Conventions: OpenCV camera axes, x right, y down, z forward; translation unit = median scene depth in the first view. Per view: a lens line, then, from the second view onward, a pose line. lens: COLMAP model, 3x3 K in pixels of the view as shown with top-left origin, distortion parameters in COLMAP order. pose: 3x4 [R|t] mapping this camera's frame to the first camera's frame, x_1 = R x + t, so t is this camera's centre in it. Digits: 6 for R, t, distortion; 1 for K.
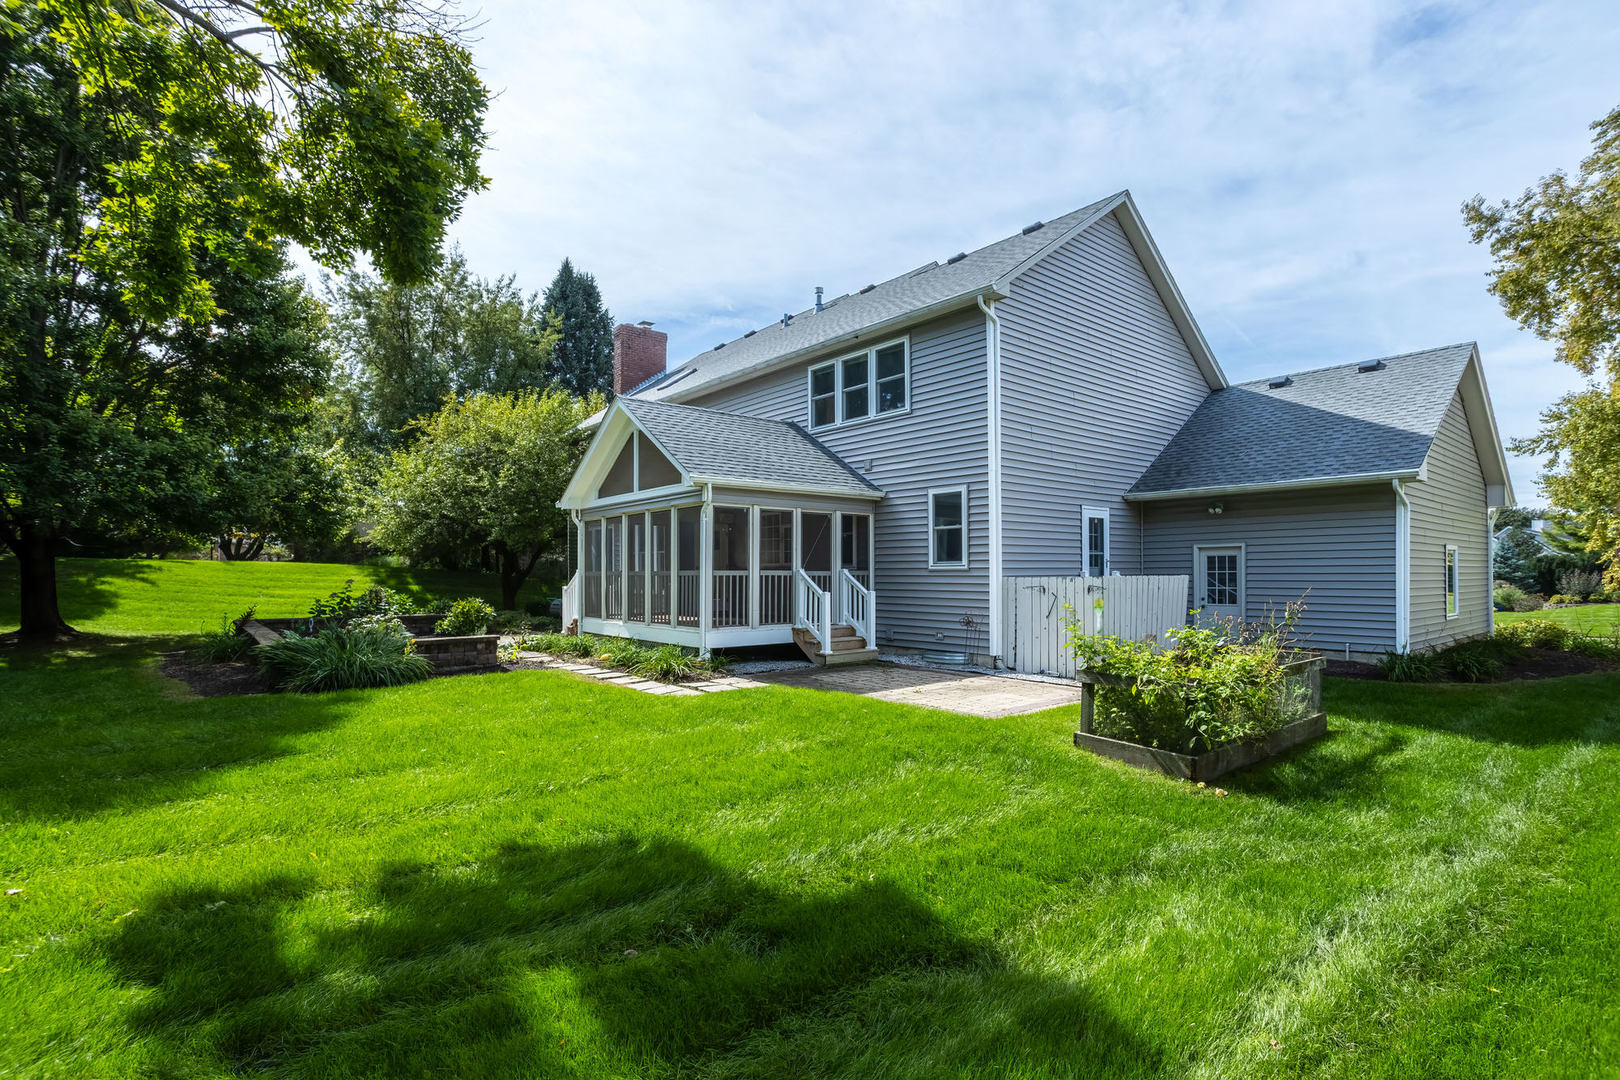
lens RADIAL K [[747.4, 0, 810.0], [0, 747.4, 540.0], [0, 0, 1]] dist [-0.000503, -0.000058]
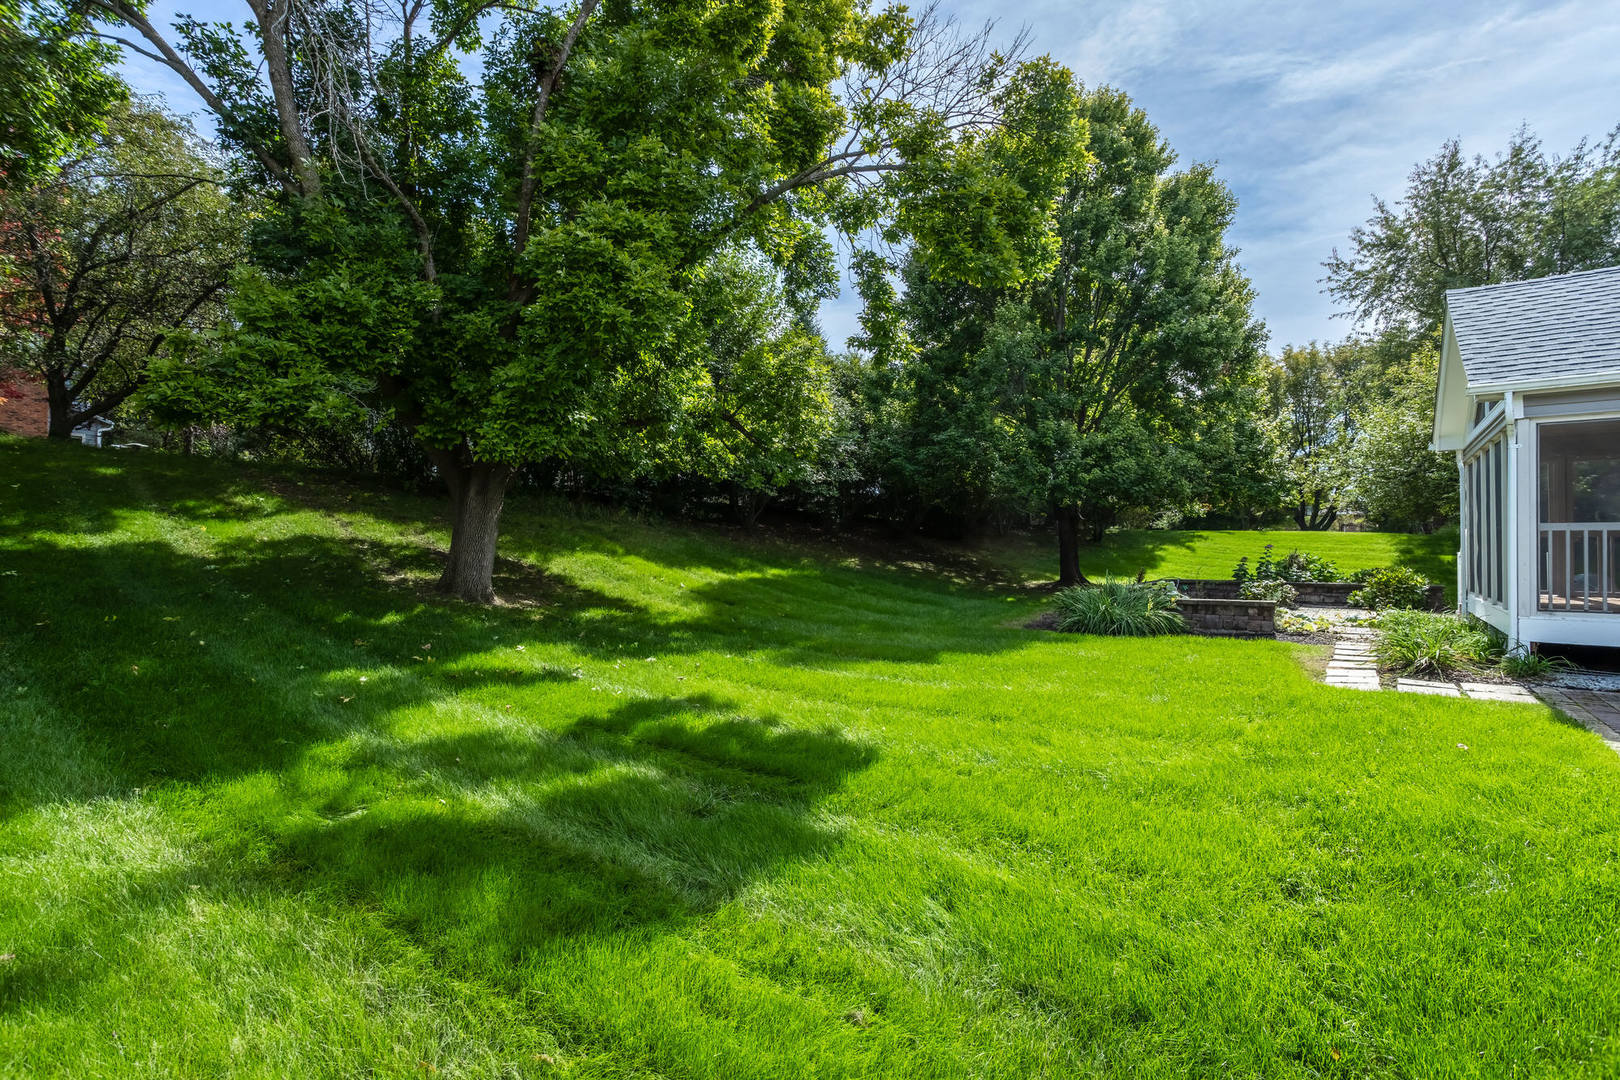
lens RADIAL K [[747.4, 0, 810.0], [0, 747.4, 540.0], [0, 0, 1]] dist [-0.000503, -0.000058]
pose [[0.301833, -0.005647, -0.953344, 0.288095], [0.042957, 0.999047, 0.007682, 0.022164], [0.952392, -0.043271, 0.301788, 0.197204]]
